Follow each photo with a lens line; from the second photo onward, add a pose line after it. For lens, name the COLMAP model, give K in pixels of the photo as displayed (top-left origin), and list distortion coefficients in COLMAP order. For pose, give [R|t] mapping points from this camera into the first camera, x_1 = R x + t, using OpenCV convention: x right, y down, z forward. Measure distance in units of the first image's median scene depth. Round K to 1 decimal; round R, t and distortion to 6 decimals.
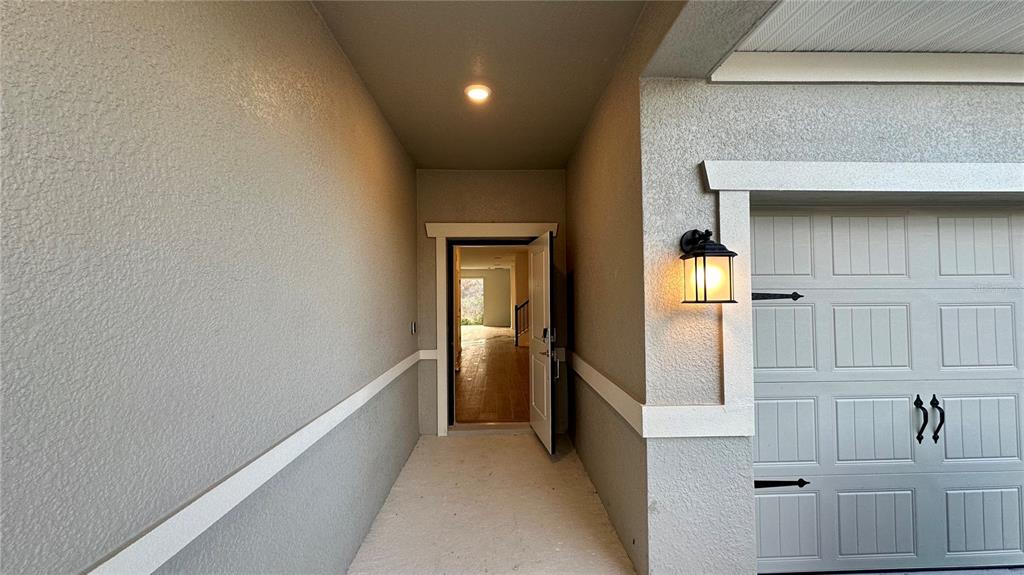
lens RADIAL K [[408.4, 0, 511.6], [0, 408.4, 288.5], [0, 0, 1]] dist [-0.003305, -0.000035]
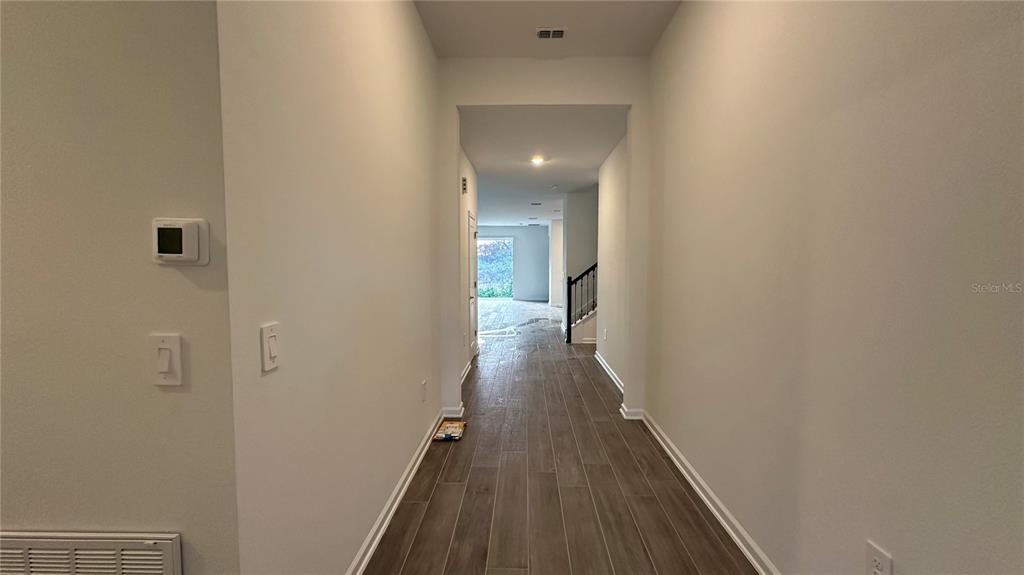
lens RADIAL K [[408.4, 0, 513.5], [0, 408.4, 285.6], [0, 0, 1]] dist [-0.003305, -0.000035]
pose [[0.998033, 0.008276, -0.062145, -0.032799], [-0.003444, 0.996989, 0.077463, 0.007414], [0.062599, -0.077096, 0.995057, 0.381682]]
